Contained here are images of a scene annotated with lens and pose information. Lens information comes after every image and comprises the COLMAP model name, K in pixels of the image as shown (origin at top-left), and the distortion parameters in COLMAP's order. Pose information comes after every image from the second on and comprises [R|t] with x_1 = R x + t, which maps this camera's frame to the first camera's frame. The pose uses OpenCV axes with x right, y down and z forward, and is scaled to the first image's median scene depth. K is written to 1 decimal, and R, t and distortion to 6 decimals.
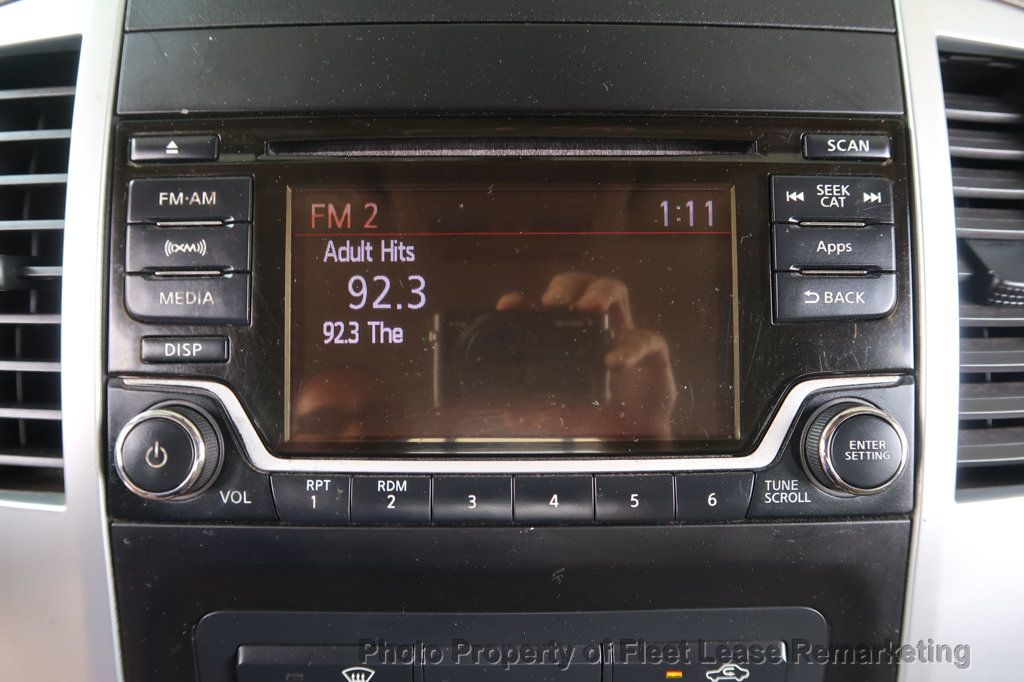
lens RADIAL K [[685.3, 0, 507.3], [0, 685.3, 331.4], [0, 0, 1]] dist [-0.030501, 0.018622]
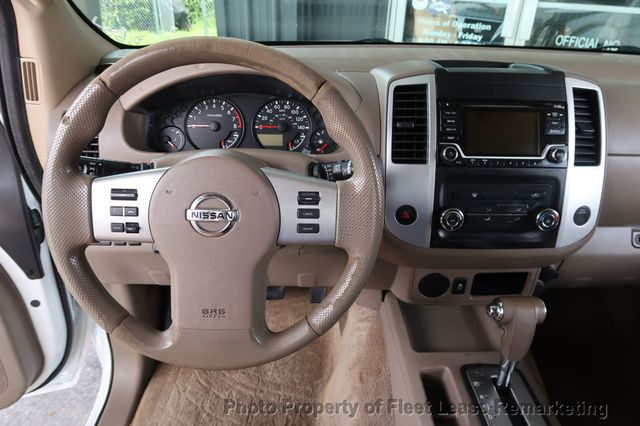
lens RADIAL K [[428.3, 0, 312.9], [0, 428.3, 200.8], [0, 0, 1]] dist [-0.030501, 0.018622]
pose [[0.999498, 0.009552, 0.030196, -1.759324], [-0.010229, 0.999698, 0.022356, 0.499412], [-0.029974, -0.022654, 0.999294, -2.693800]]
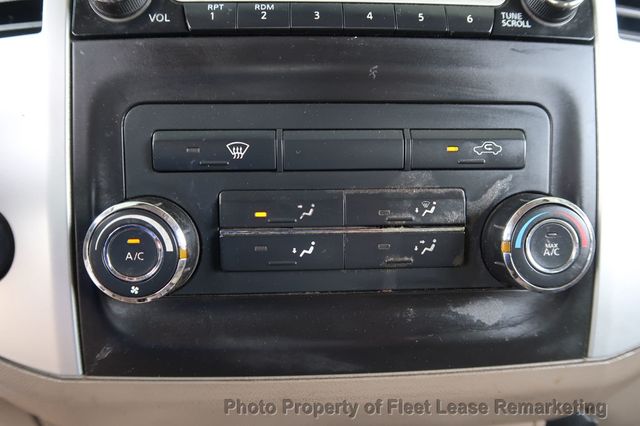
lens RADIAL K [[428.3, 0, 319.6], [0, 428.3, 213.0], [0, 0, 1]] dist [-0.030501, 0.018622]
pose [[0.998766, -0.012177, 0.048153, -0.092120], [0.019829, 0.986627, -0.161784, 0.804910], [-0.045539, 0.162540, 0.985651, 0.122748]]
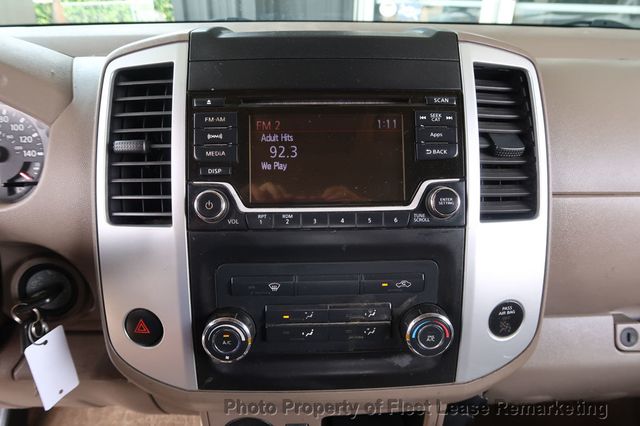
lens RADIAL K [[428.3, 0, 315.7], [0, 428.3, 203.1], [0, 0, 1]] dist [-0.030501, 0.018622]
pose [[0.999519, -0.010976, 0.029010, -0.096180], [0.011376, 0.999842, -0.013650, 0.187225], [-0.028856, 0.013973, 0.999486, -0.811749]]
